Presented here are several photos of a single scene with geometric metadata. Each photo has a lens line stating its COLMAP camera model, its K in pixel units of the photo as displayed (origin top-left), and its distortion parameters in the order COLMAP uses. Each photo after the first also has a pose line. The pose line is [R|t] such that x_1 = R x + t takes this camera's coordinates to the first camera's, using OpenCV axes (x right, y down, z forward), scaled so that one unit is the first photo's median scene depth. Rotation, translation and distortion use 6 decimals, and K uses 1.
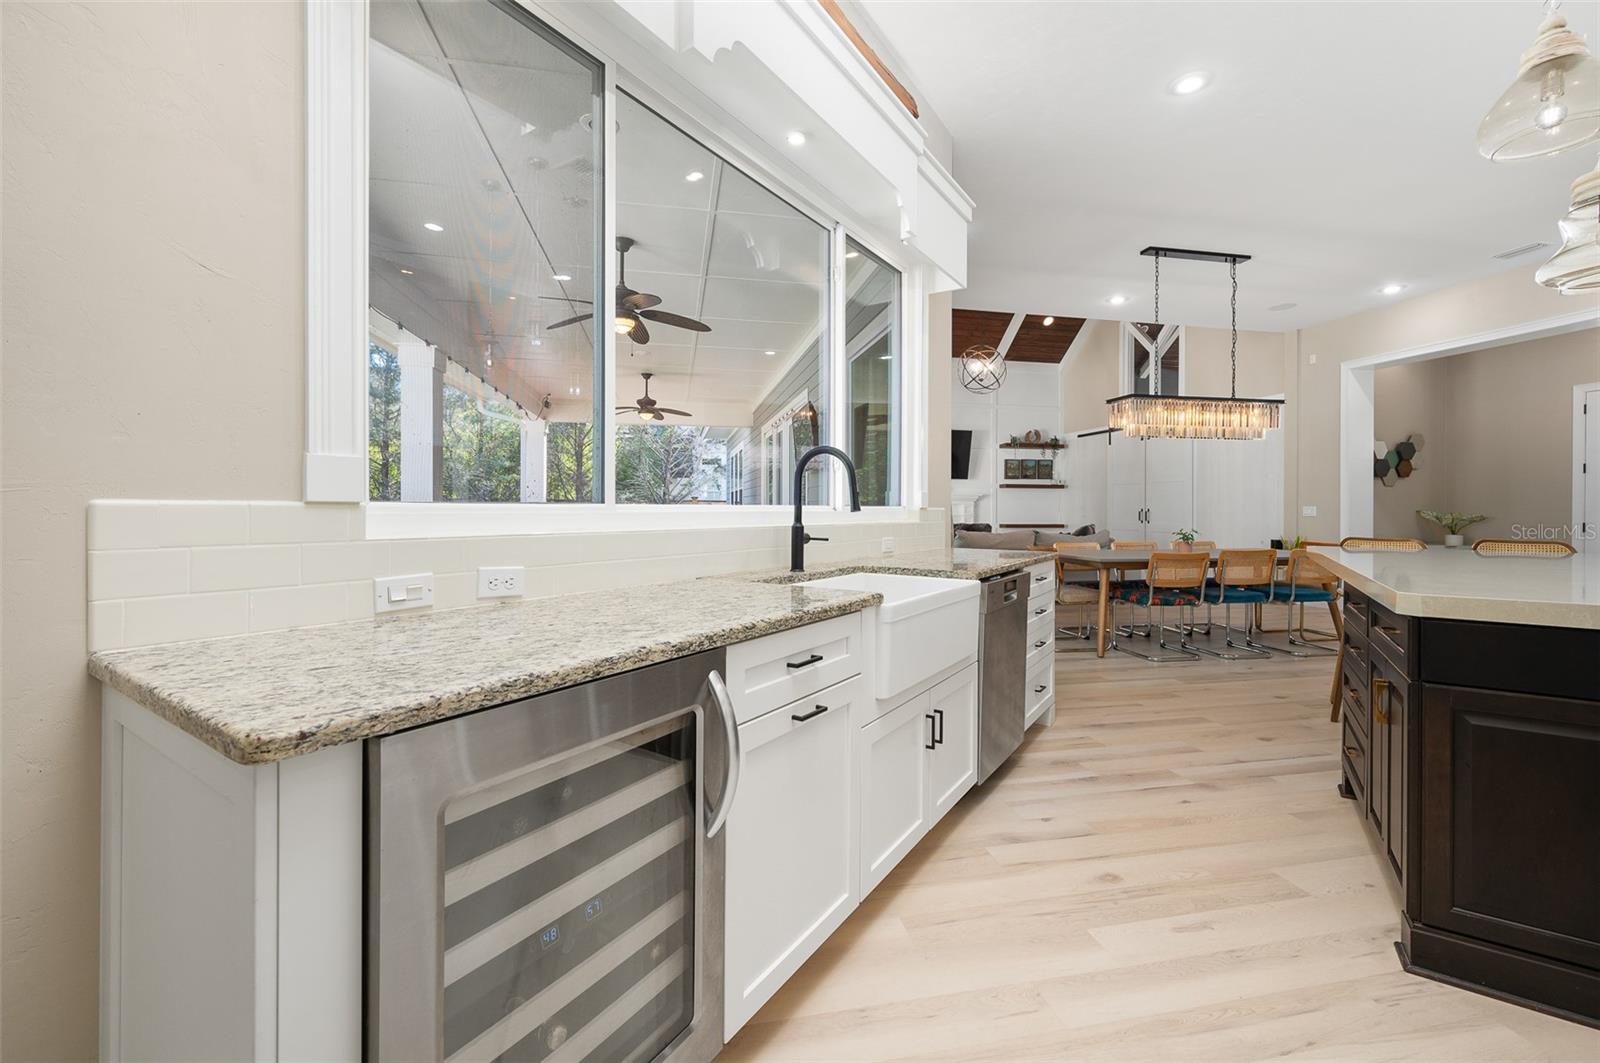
lens RADIAL K [[659.1, 0, 809.5], [0, 659.1, 510.3], [0, 0, 1]] dist [0.002360, 0.000161]
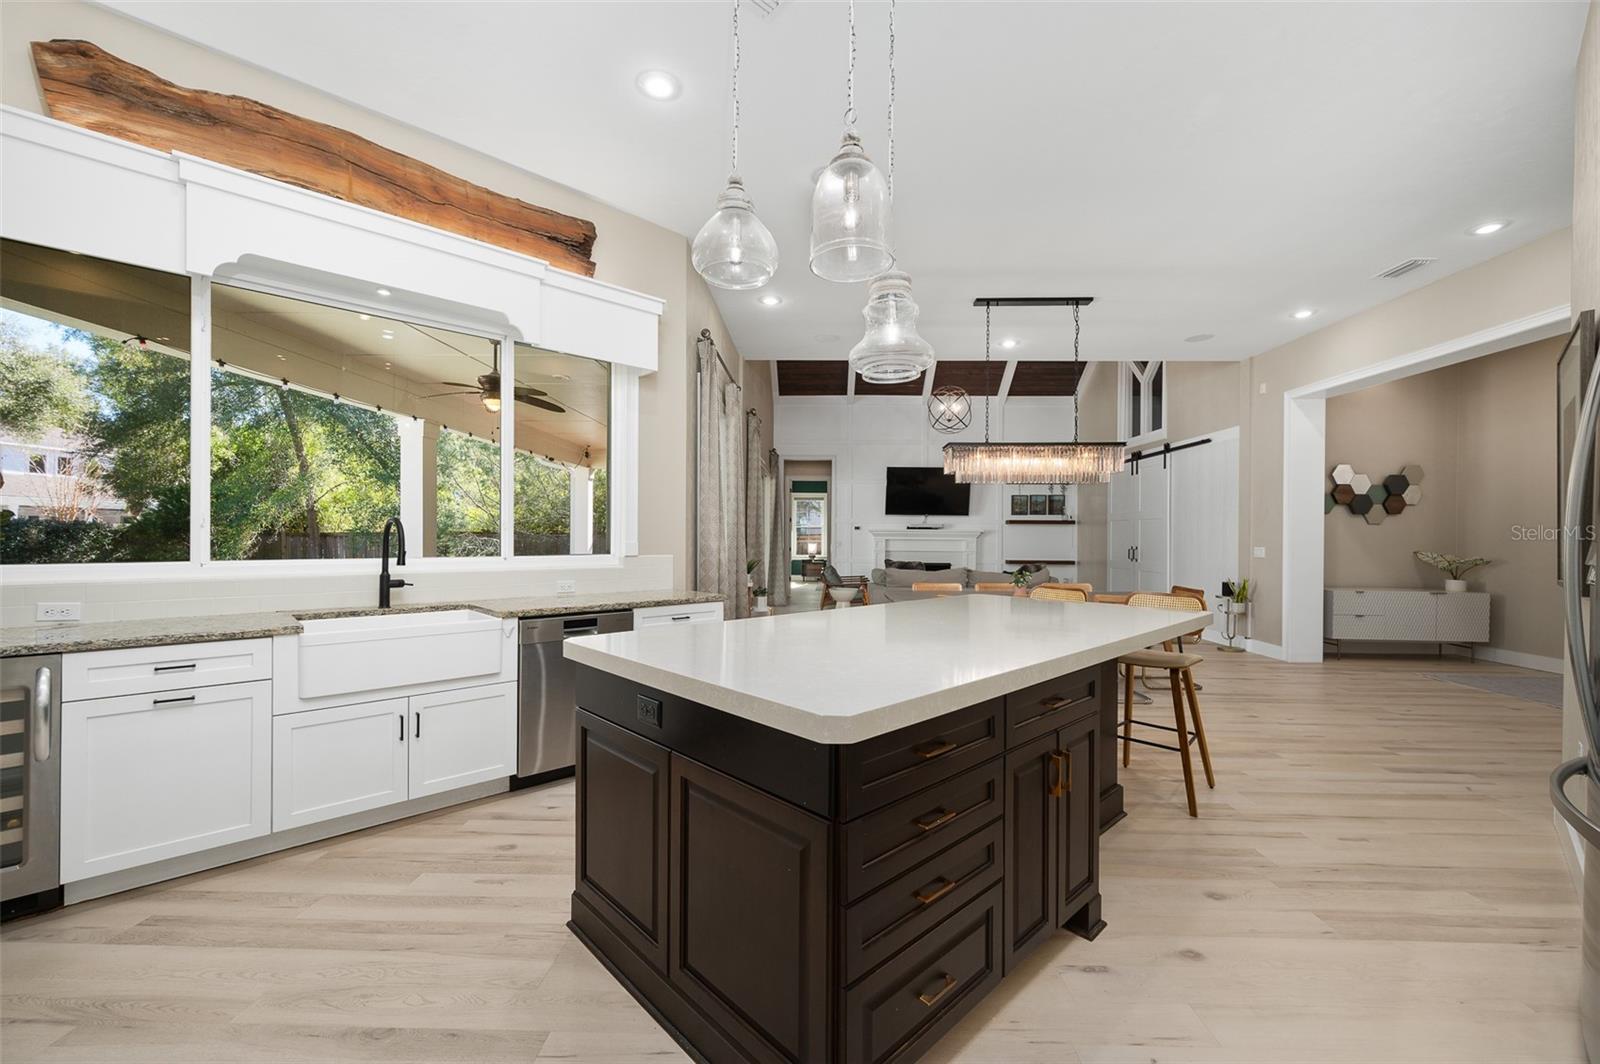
lens RADIAL K [[642.4, 0, 799.6], [0, 642.4, 539.2], [0, 0, 1]] dist [0.001044, 0.000039]
pose [[0.973254, 0.001172, -0.229730, 0.335701], [-0.001545, 0.999998, -0.001443, -0.014566], [0.229728, 0.001760, 0.973253, -0.029550]]
